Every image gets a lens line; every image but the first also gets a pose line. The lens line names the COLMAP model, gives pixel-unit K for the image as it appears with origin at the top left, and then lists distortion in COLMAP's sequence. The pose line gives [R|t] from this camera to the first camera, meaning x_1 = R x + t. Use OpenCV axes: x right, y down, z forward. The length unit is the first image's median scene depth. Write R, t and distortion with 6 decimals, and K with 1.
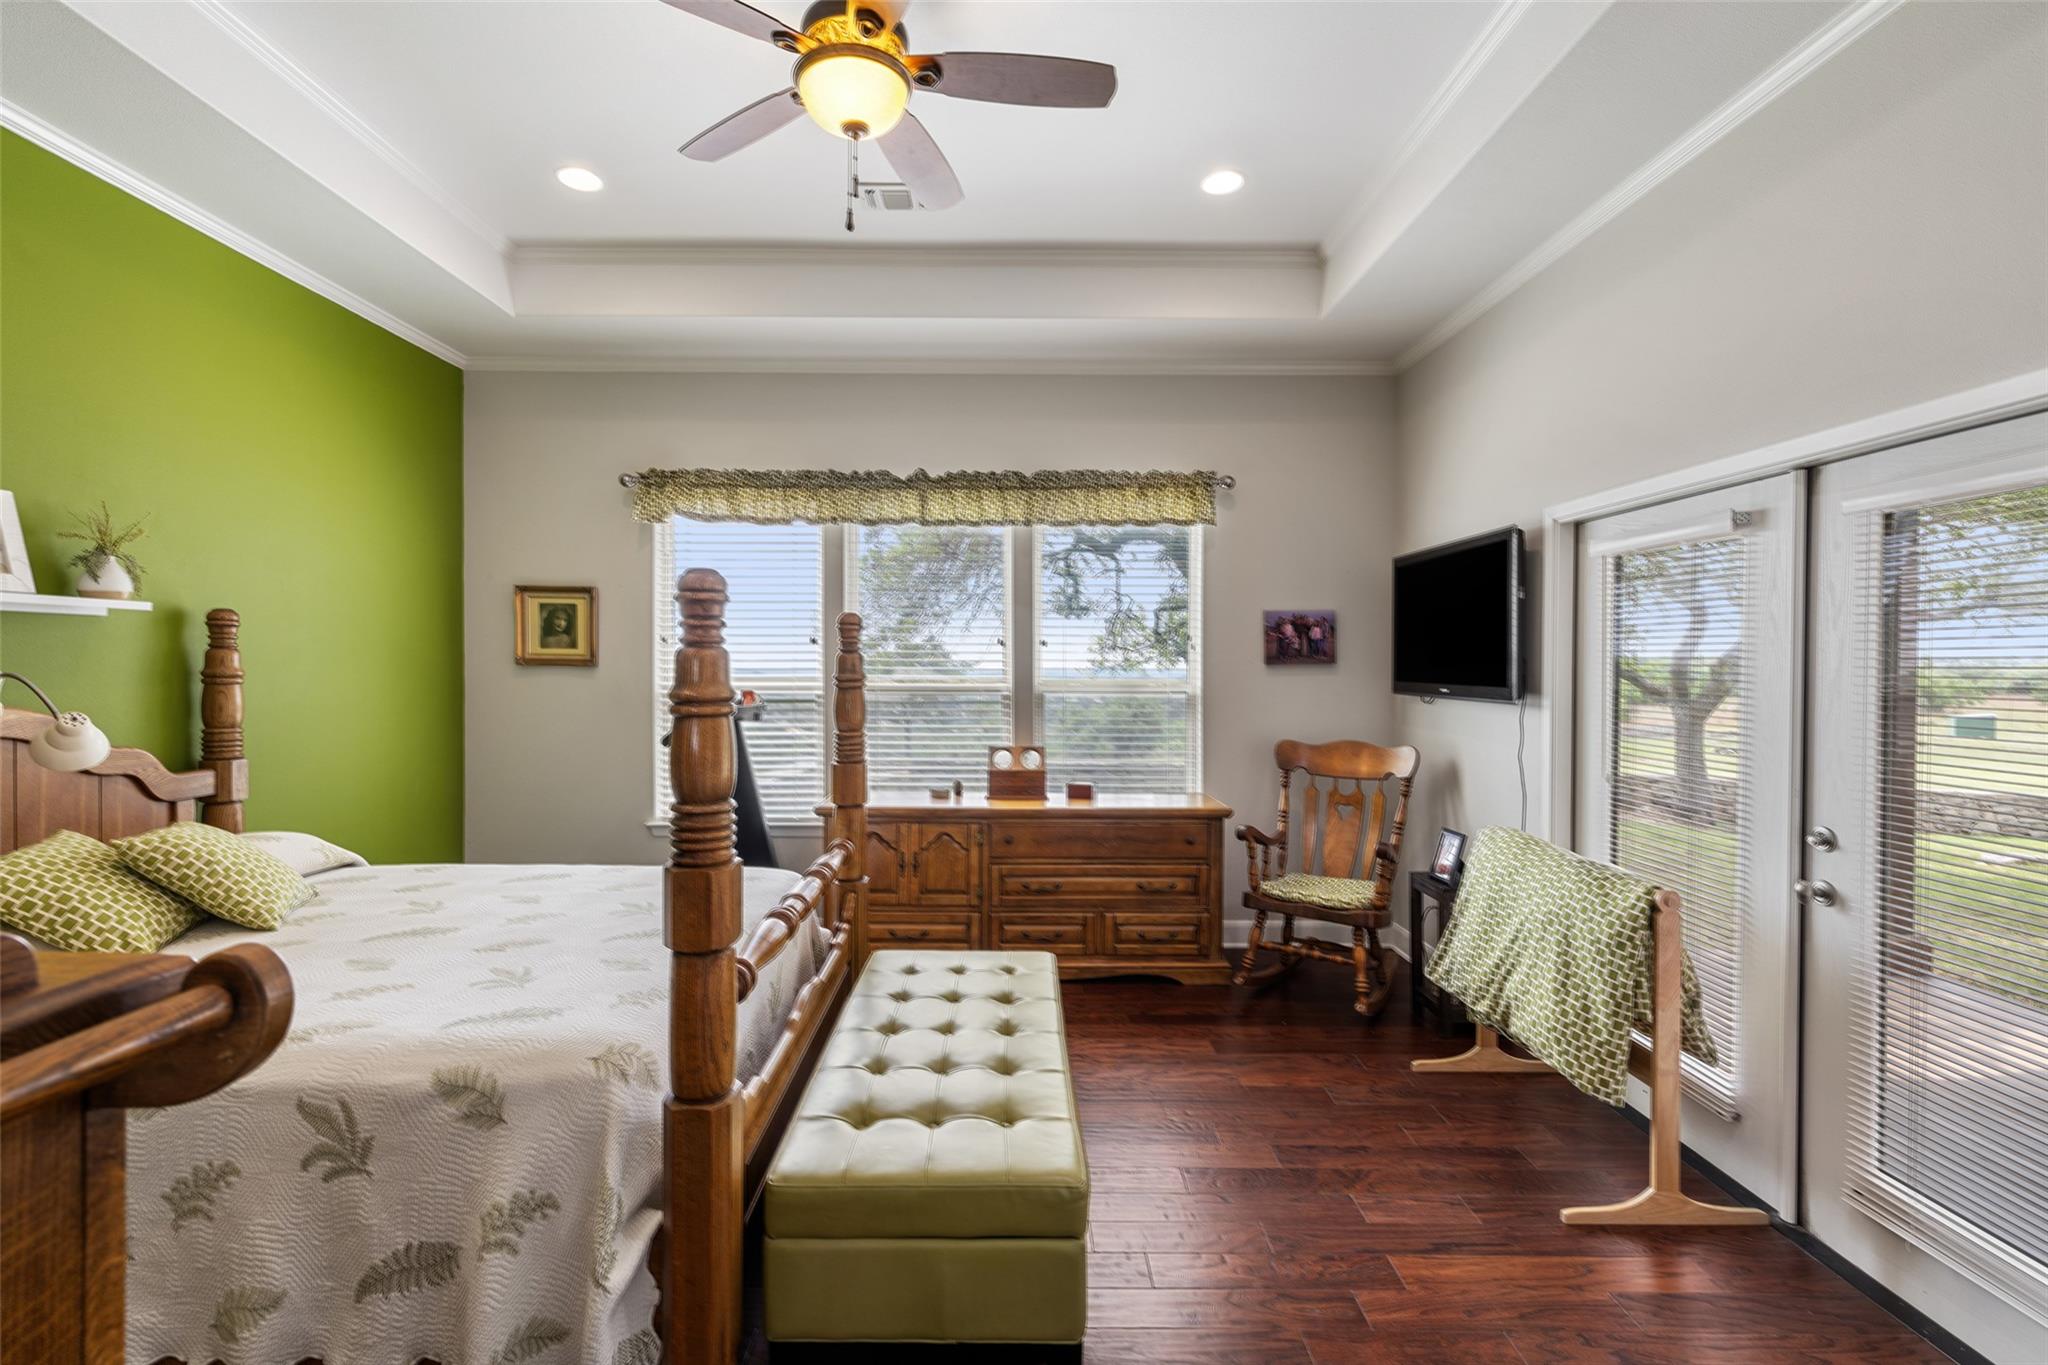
lens RADIAL K [[860.7, 0, 1039.9], [0, 860.7, 675.3], [0, 0, 1]] dist [0.000193, -0.001301]
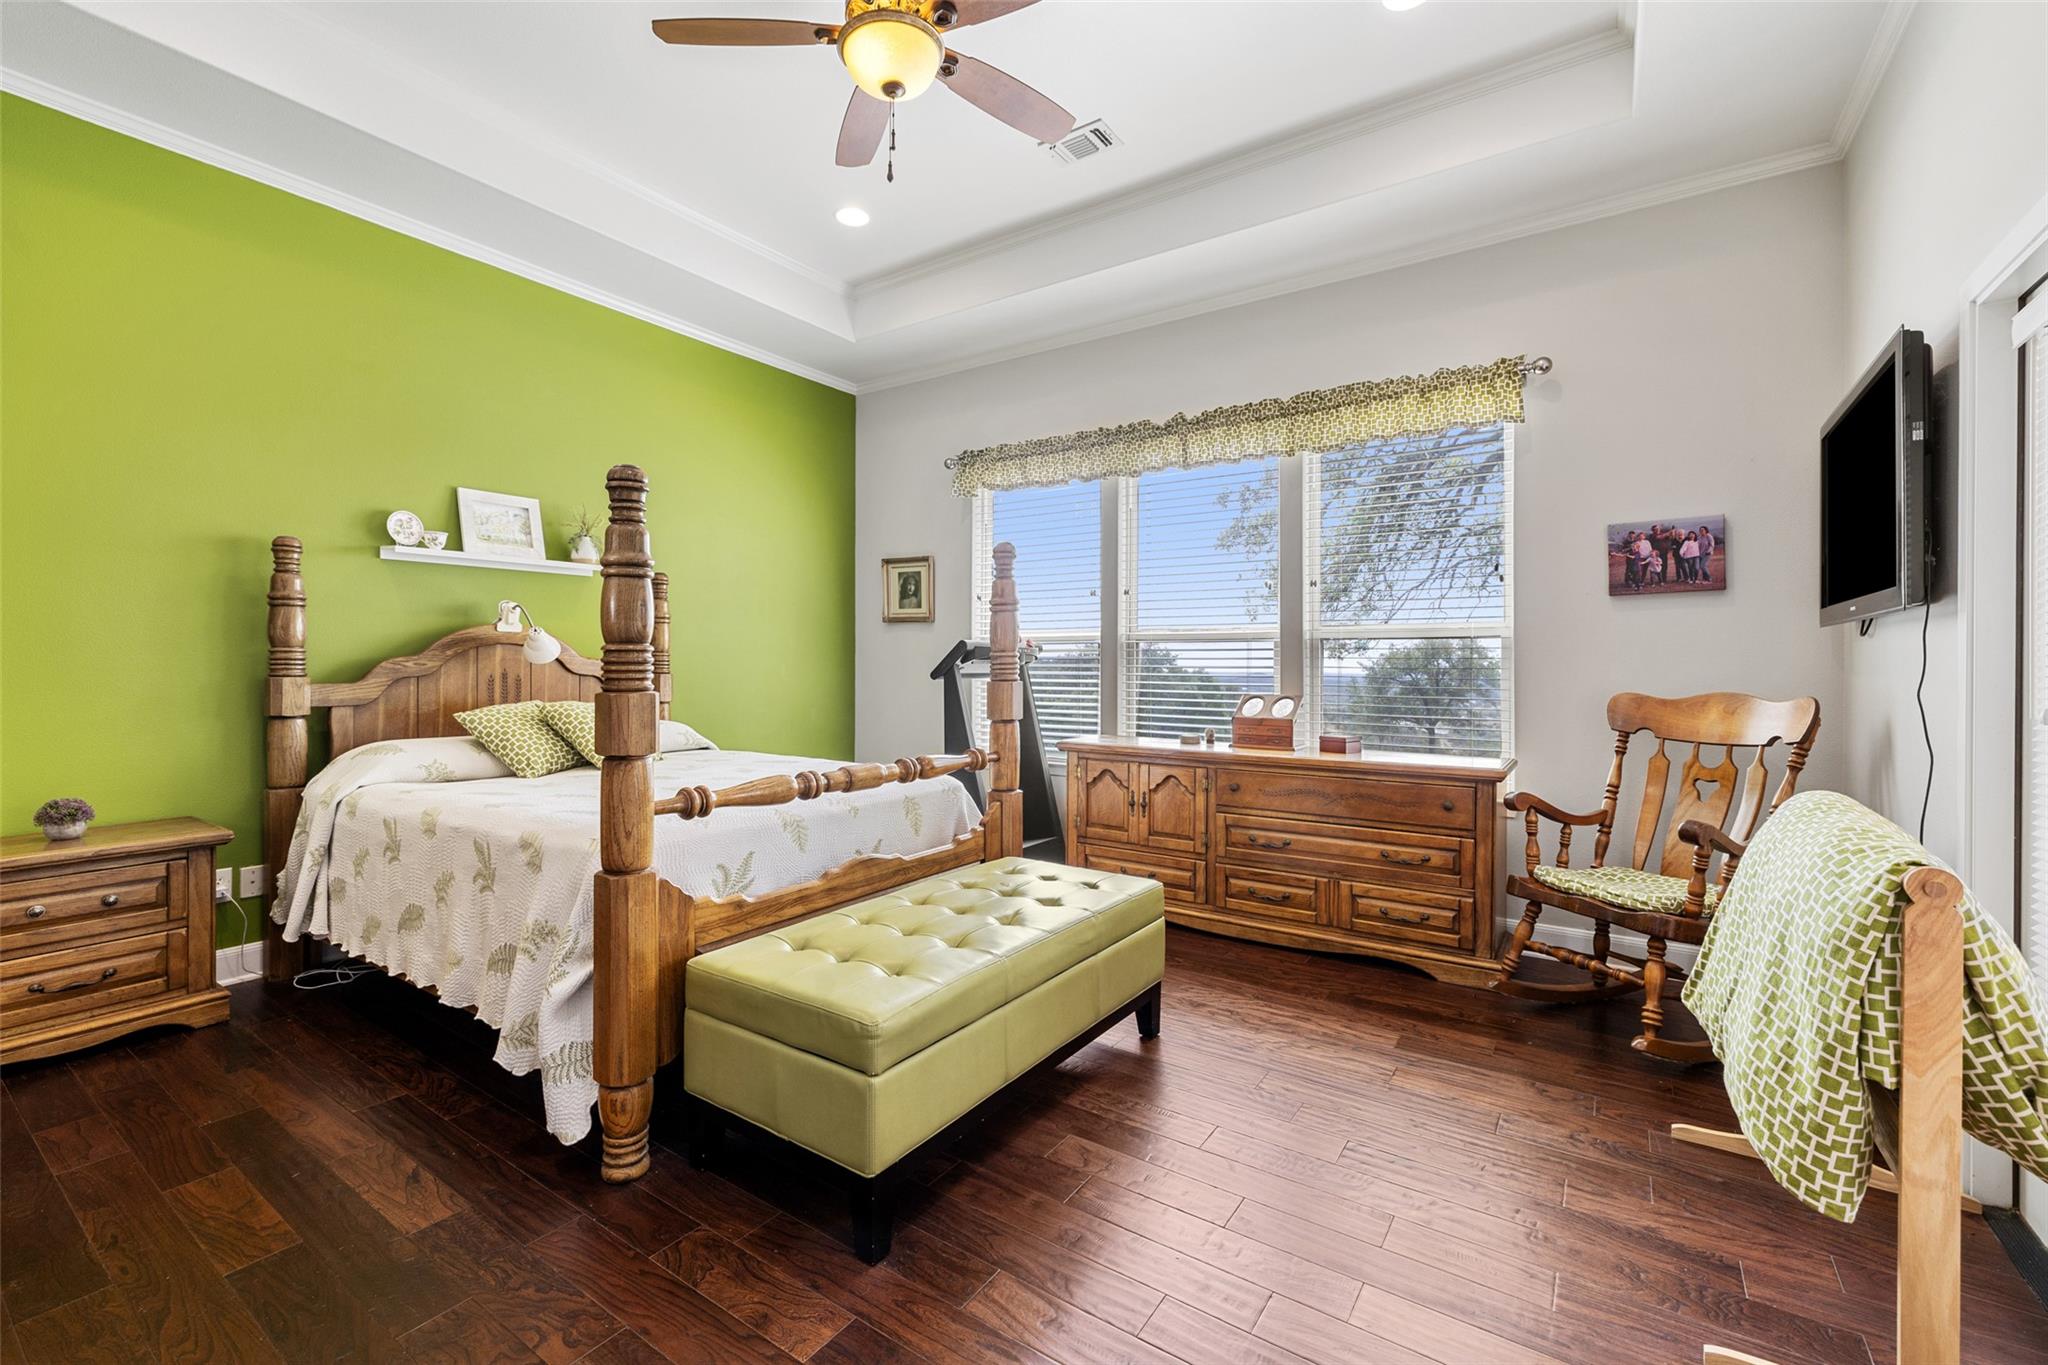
lens RADIAL K [[860.7, 0, 1042.0], [0, 860.7, 668.9], [0, 0, 1]] dist [0.000193, -0.001301]
pose [[0.826343, 0.000678, -0.563167, 0.316975], [-0.006379, 0.999946, -0.008156, 0.070518], [0.563131, 0.010331, 0.826303, 0.104784]]
